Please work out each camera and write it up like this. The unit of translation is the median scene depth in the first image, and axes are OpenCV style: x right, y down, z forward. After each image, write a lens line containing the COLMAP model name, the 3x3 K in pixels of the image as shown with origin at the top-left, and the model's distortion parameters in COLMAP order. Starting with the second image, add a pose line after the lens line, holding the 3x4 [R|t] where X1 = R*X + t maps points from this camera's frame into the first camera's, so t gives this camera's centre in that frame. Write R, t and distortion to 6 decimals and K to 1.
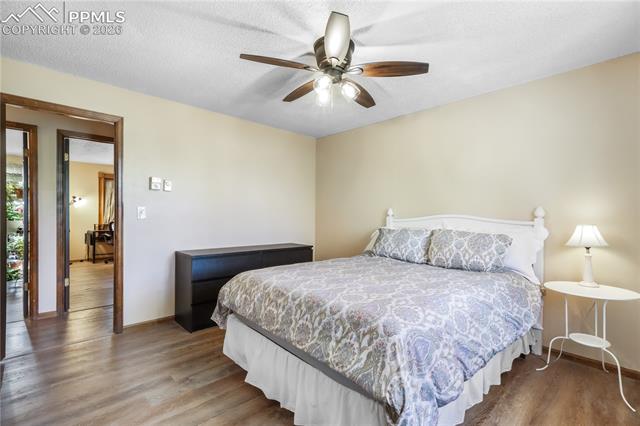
lens RADIAL K [[297.4, 0, 317.6], [0, 297.4, 213.7], [0, 0, 1]] dist [0.005924, 0.000790]
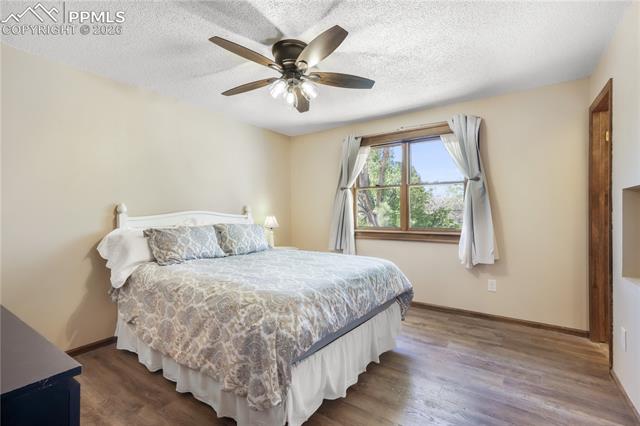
lens RADIAL K [[297.4, 0, 320.3], [0, 297.4, 212.2], [0, 0, 1]] dist [0.005924, 0.000790]
pose [[-0.196931, -0.010512, 0.980361, -0.838208], [-0.000519, 0.999943, 0.010618, -0.004381], [-0.980417, 0.001582, -0.196925, 0.938879]]
